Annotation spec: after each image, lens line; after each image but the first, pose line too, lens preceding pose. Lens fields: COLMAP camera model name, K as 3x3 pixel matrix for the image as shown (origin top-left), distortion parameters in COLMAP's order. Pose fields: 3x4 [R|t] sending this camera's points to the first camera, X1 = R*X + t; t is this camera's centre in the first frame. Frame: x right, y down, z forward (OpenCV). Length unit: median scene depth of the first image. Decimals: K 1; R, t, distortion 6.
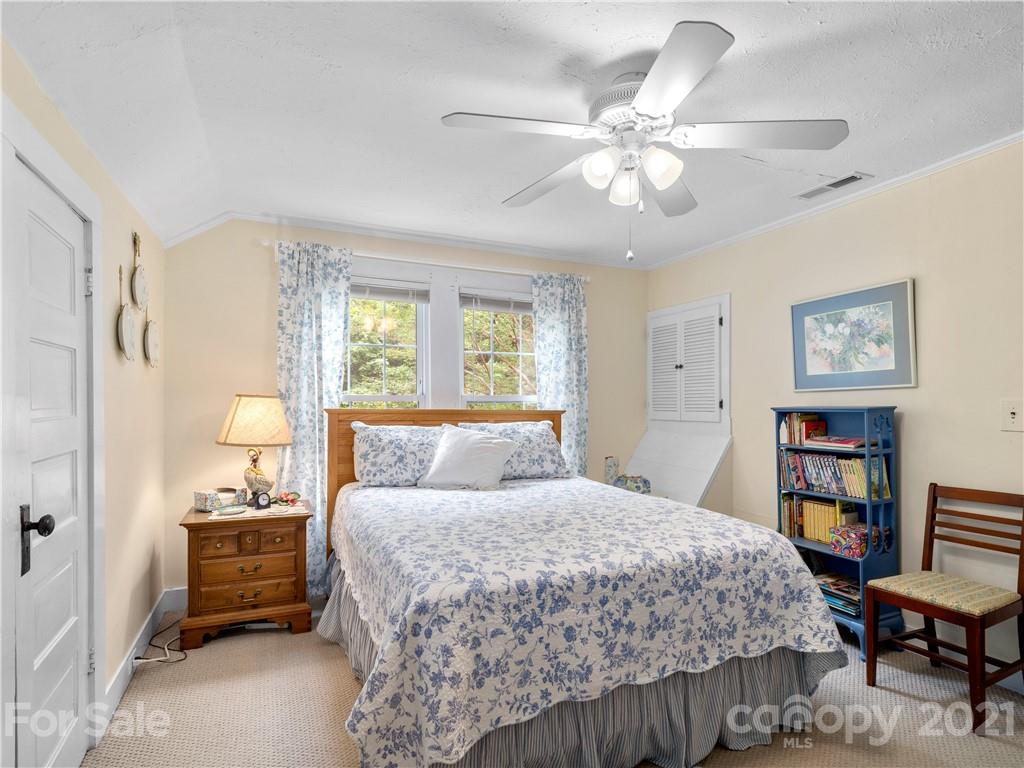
lens RADIAL K [[544.2, 0, 491.2], [0, 544.2, 408.8], [0, 0, 1]] dist [-0.002709, -0.000315]
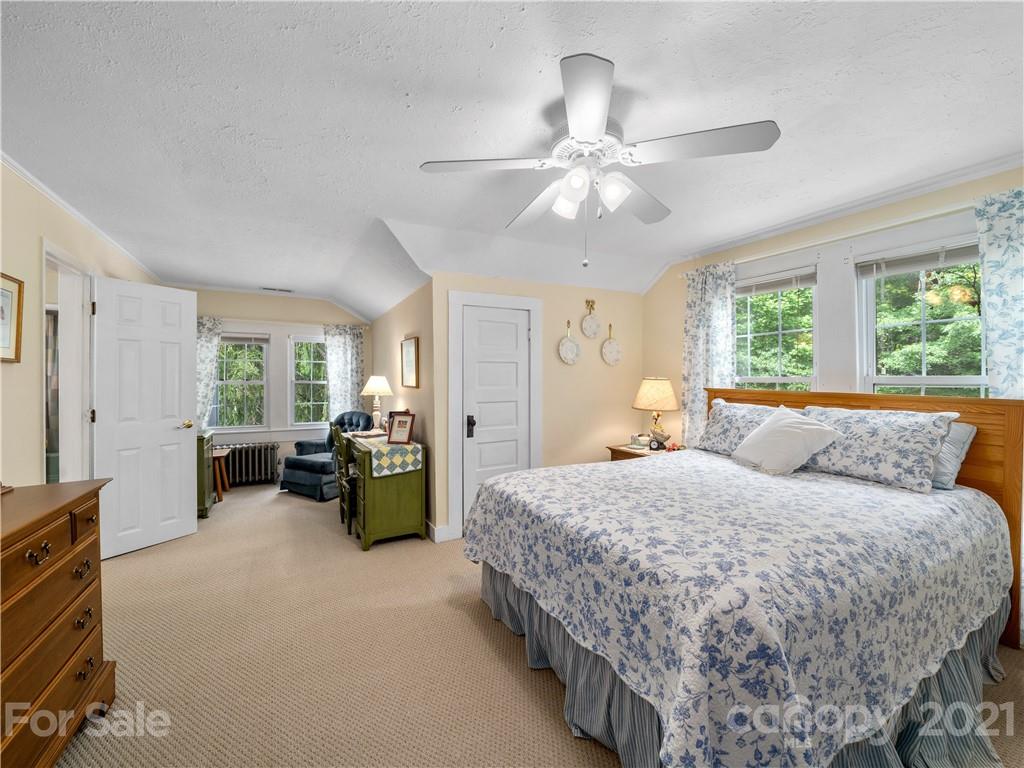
lens RADIAL K [[398.0, 0, 511.7], [0, 398.0, 377.7], [0, 0, 1]] dist [-0.006985, 0.000174]
pose [[0.109626, -0.002796, -0.993969, 1.059837], [-0.013126, 0.999905, -0.004261, -0.025769], [0.993886, 0.013514, 0.109579, 0.722314]]
